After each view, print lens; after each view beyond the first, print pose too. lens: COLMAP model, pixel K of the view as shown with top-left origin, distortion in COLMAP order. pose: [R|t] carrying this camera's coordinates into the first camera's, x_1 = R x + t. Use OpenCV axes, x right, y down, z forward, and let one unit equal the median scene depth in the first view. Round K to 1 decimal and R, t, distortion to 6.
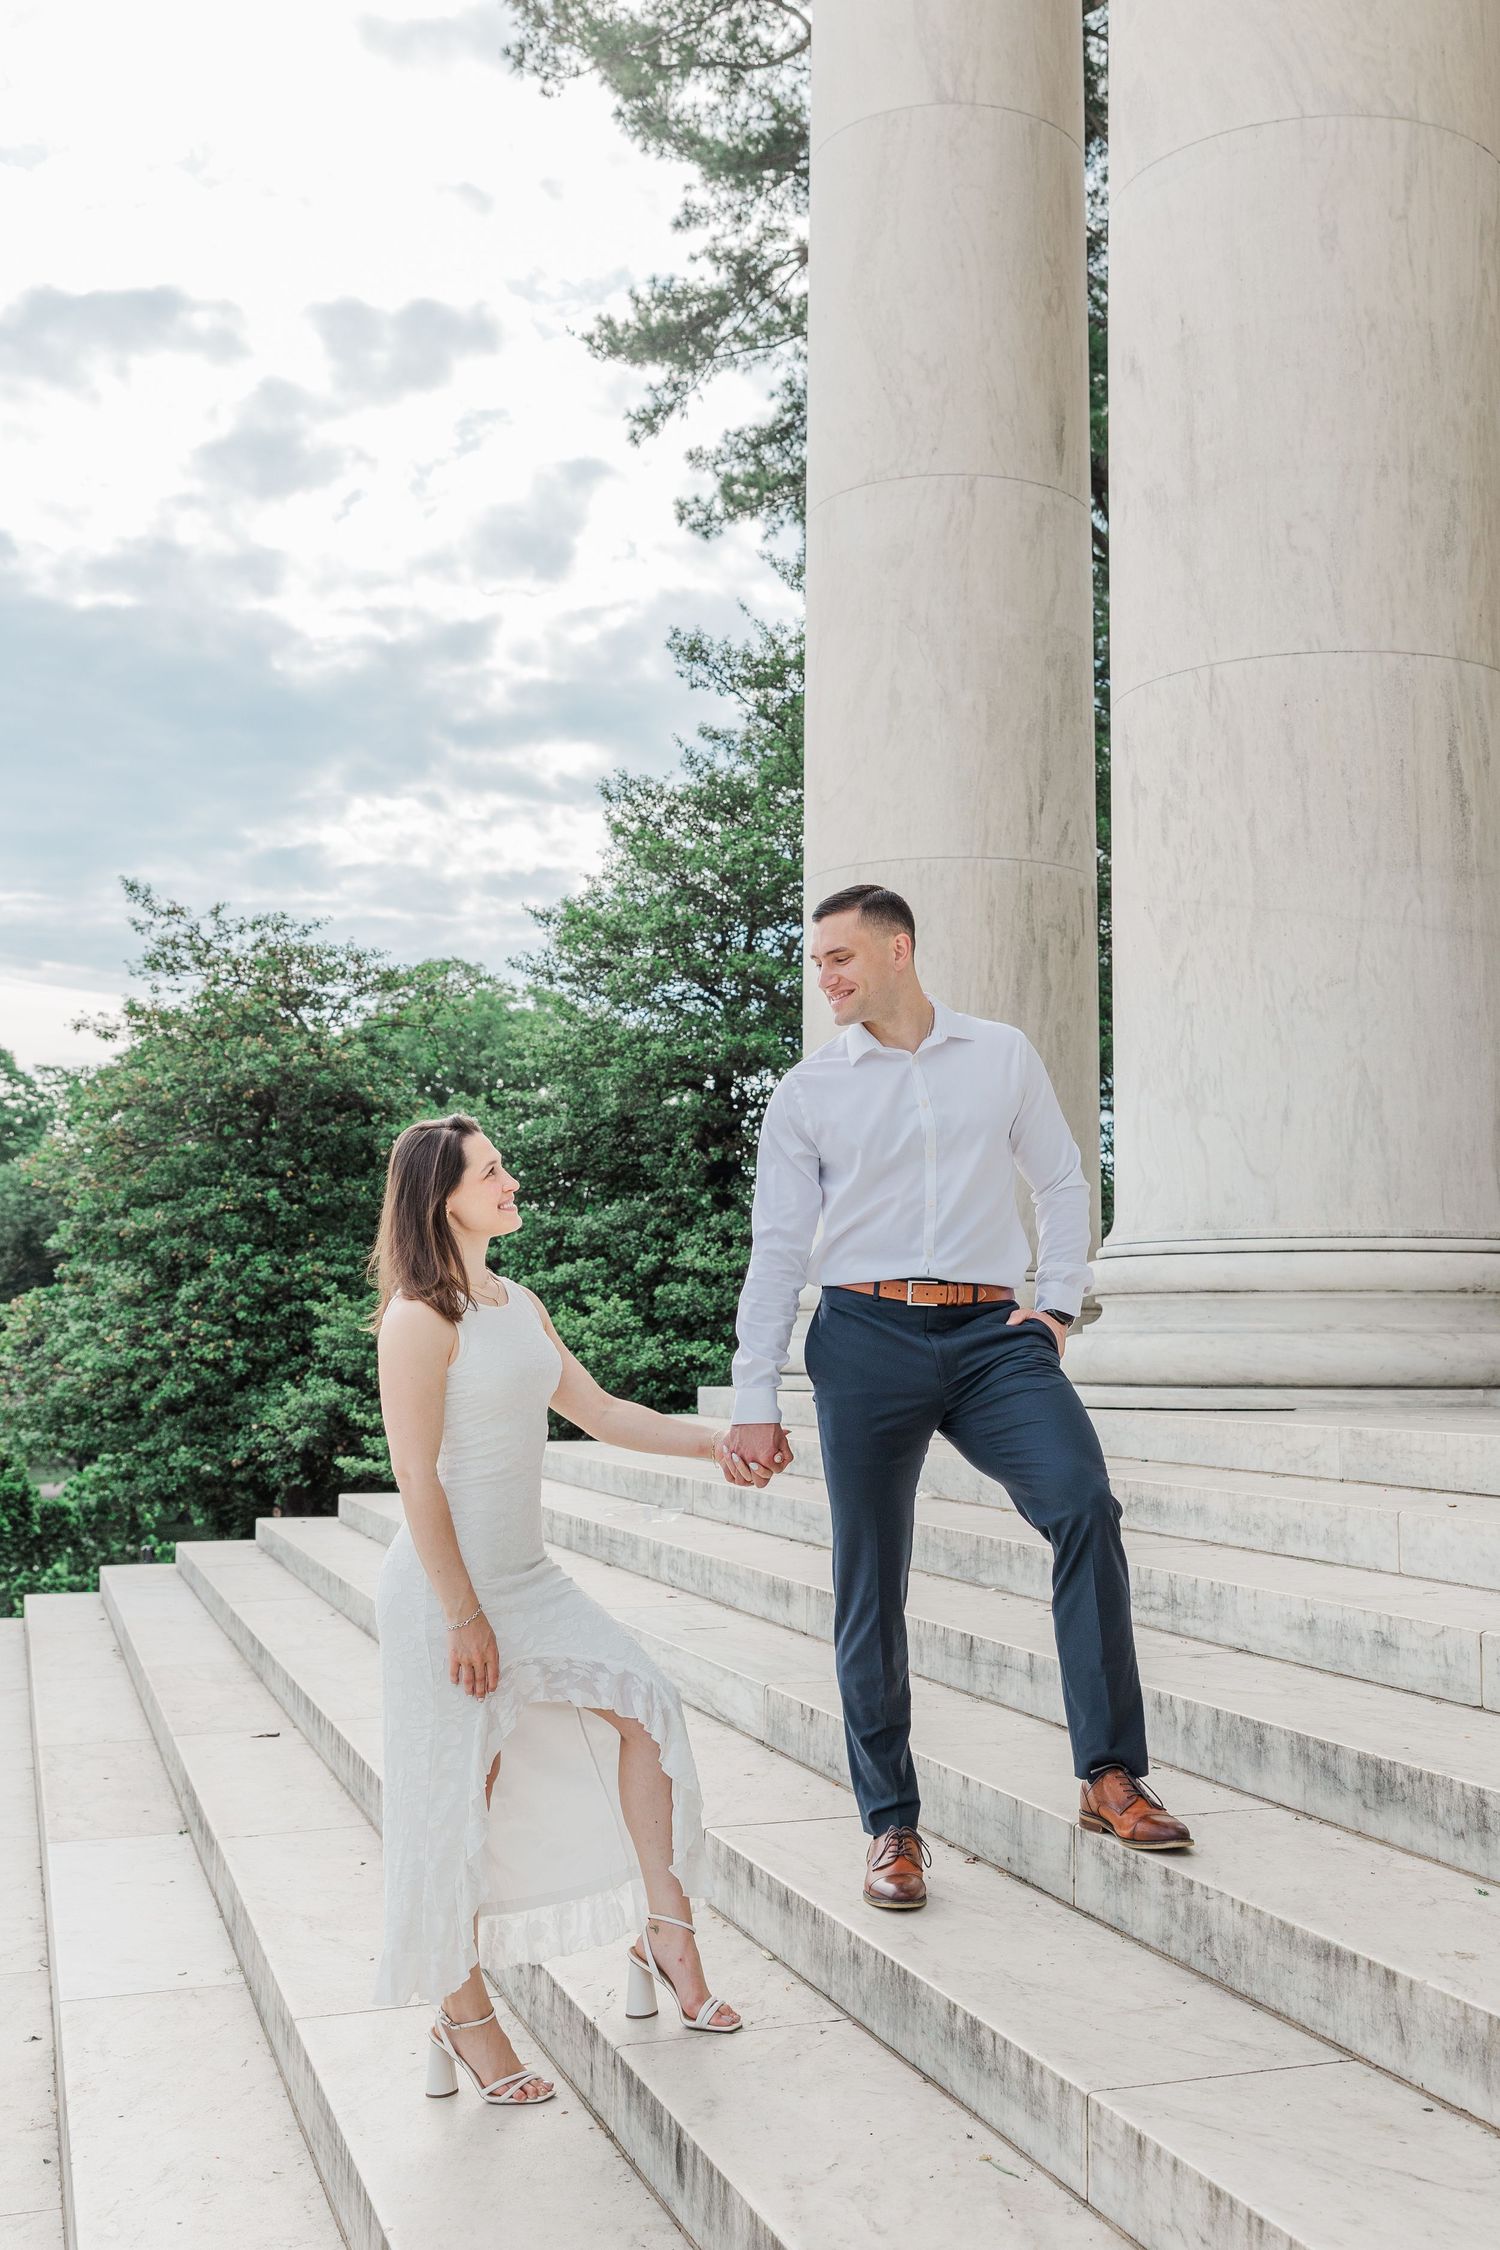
lens RADIAL K [[2238.7, 0, 750.0], [0, 2238.7, 1125.0], [0, 0, 1]] dist [0.005829, -0.006712]
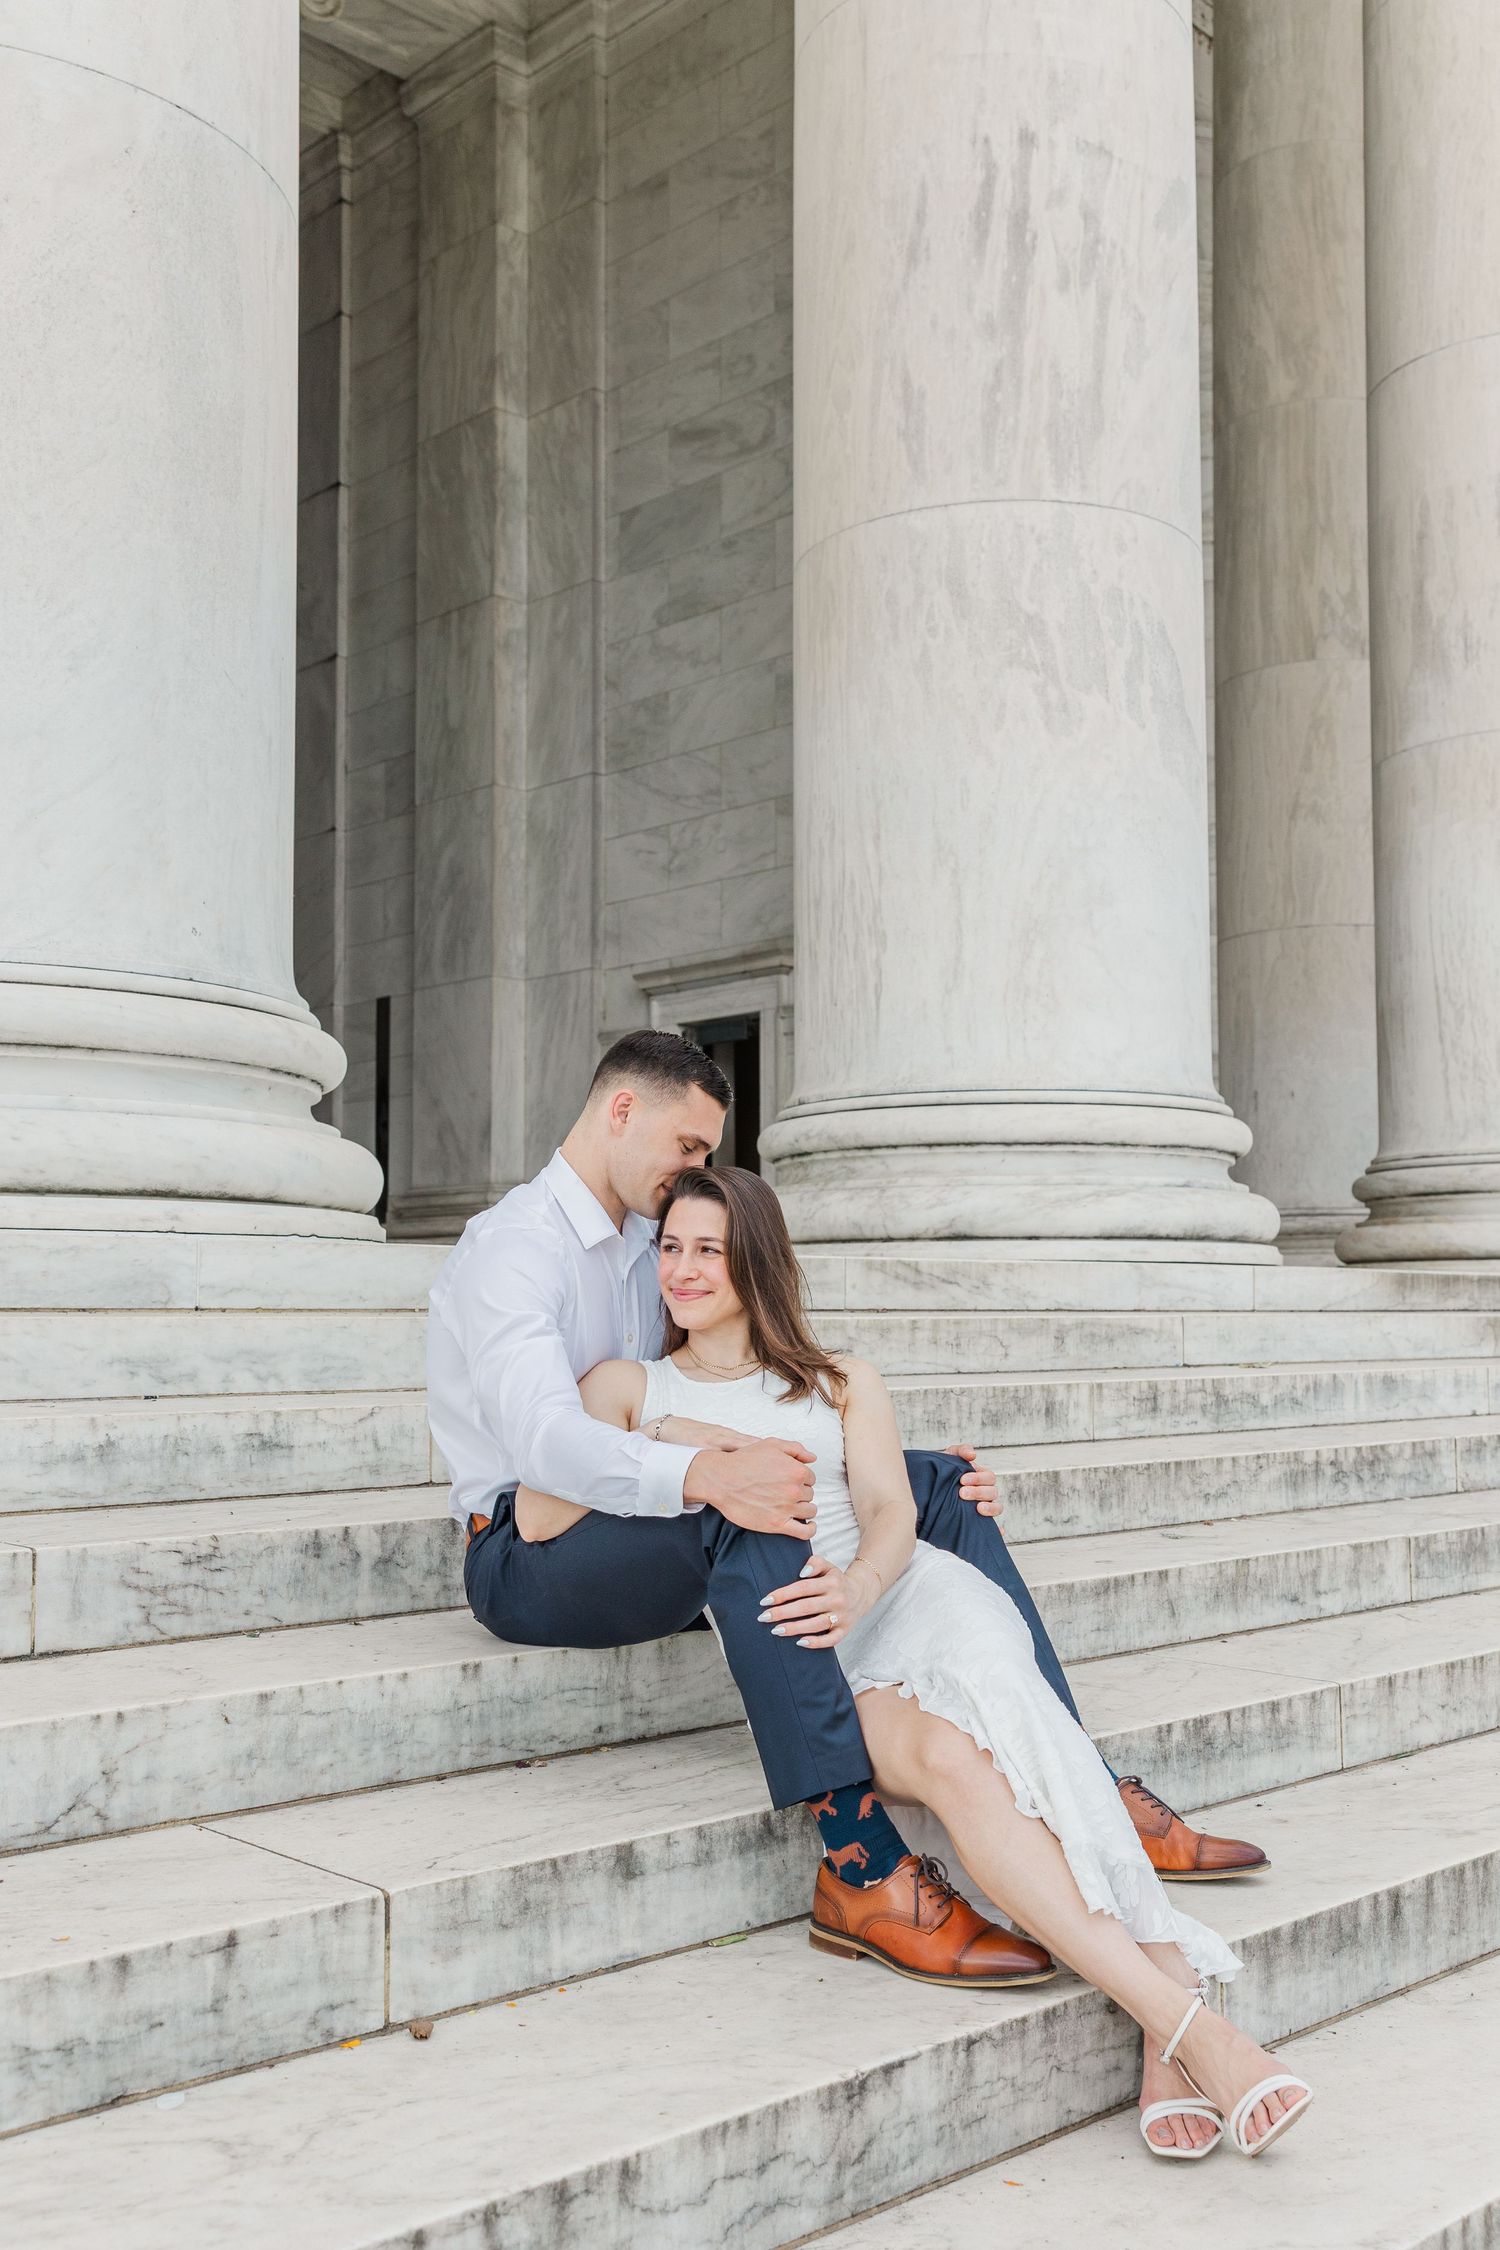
lens RADIAL K [[2186.2, 0, 750.0], [0, 2186.2, 1125.0], [0, 0, 1]] dist [0.001477, 0.000913]
pose [[-0.418177, 0.077714, 0.905035, -0.564790], [-0.092486, 0.987513, -0.127530, 0.209561], [-0.903645, -0.137033, -0.405768, 1.237418]]
